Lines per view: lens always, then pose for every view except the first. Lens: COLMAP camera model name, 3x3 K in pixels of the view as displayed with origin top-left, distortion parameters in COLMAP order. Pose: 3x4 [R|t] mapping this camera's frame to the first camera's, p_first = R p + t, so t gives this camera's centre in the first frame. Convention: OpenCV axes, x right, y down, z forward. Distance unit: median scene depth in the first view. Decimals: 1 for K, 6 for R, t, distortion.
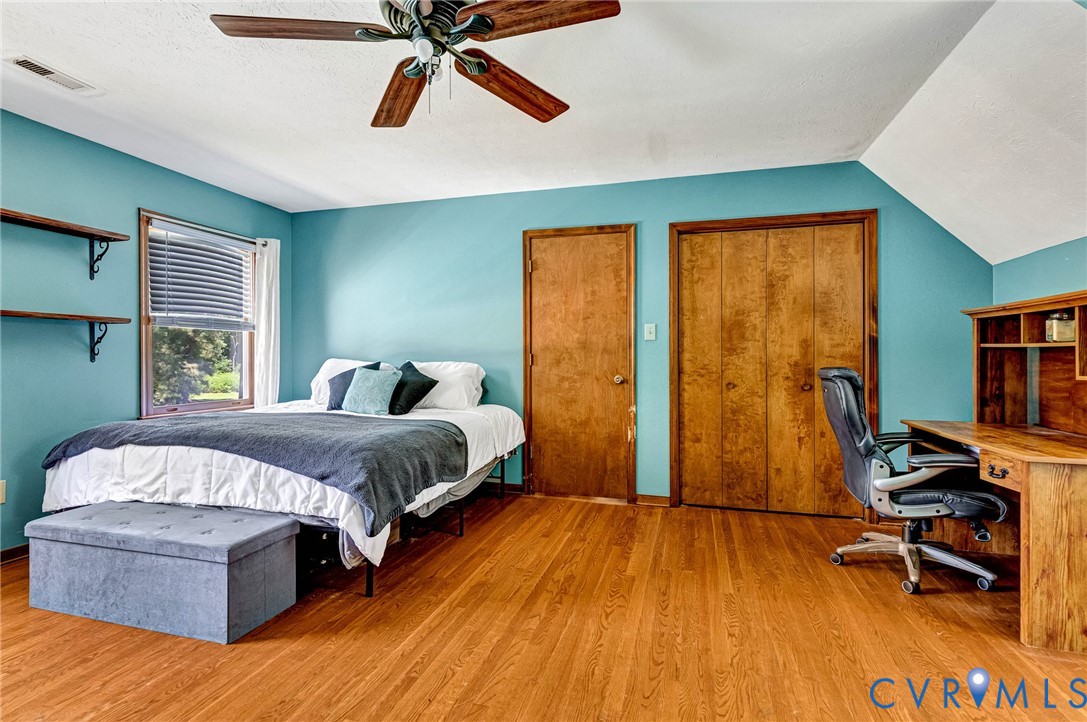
lens RADIAL K [[506.9, 0, 543.5], [0, 506.9, 361.0], [0, 0, 1]] dist [0.012589, -0.000861]
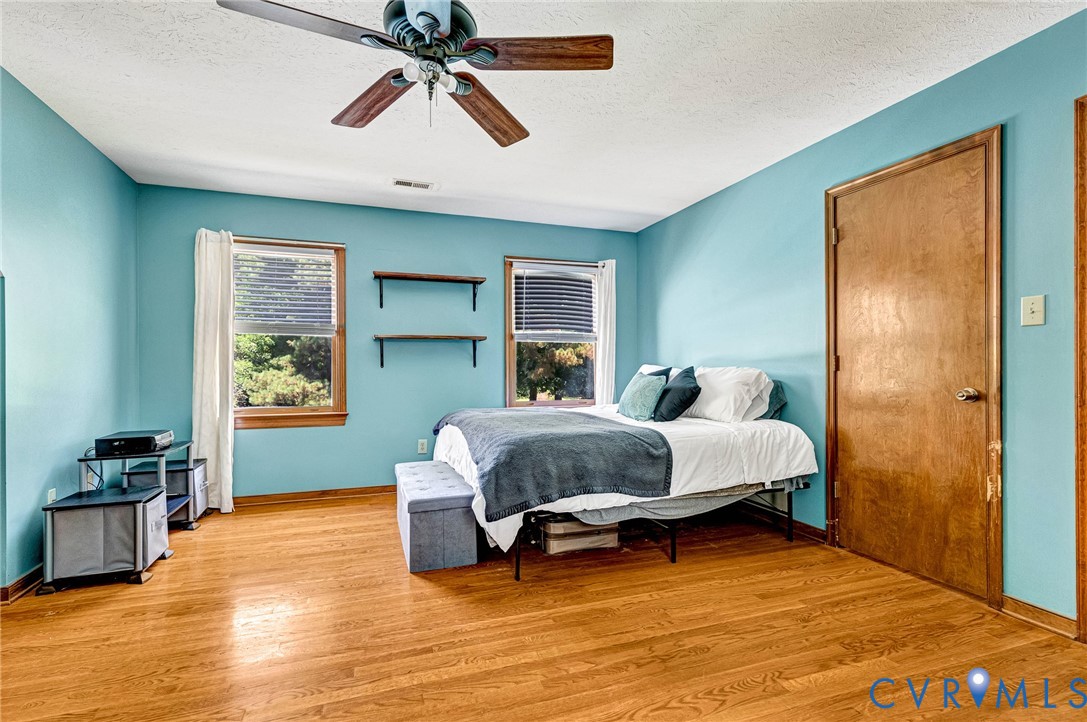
lens RADIAL K [[513.0, 0, 563.2], [0, 513.0, 372.4], [0, 0, 1]] dist [0.013321, -0.000865]
pose [[0.604115, 0.001530, -0.796895, 0.384808], [-0.002846, 0.999996, -0.000238, 0.013622], [0.796892, 0.002411, 0.604117, 0.272265]]
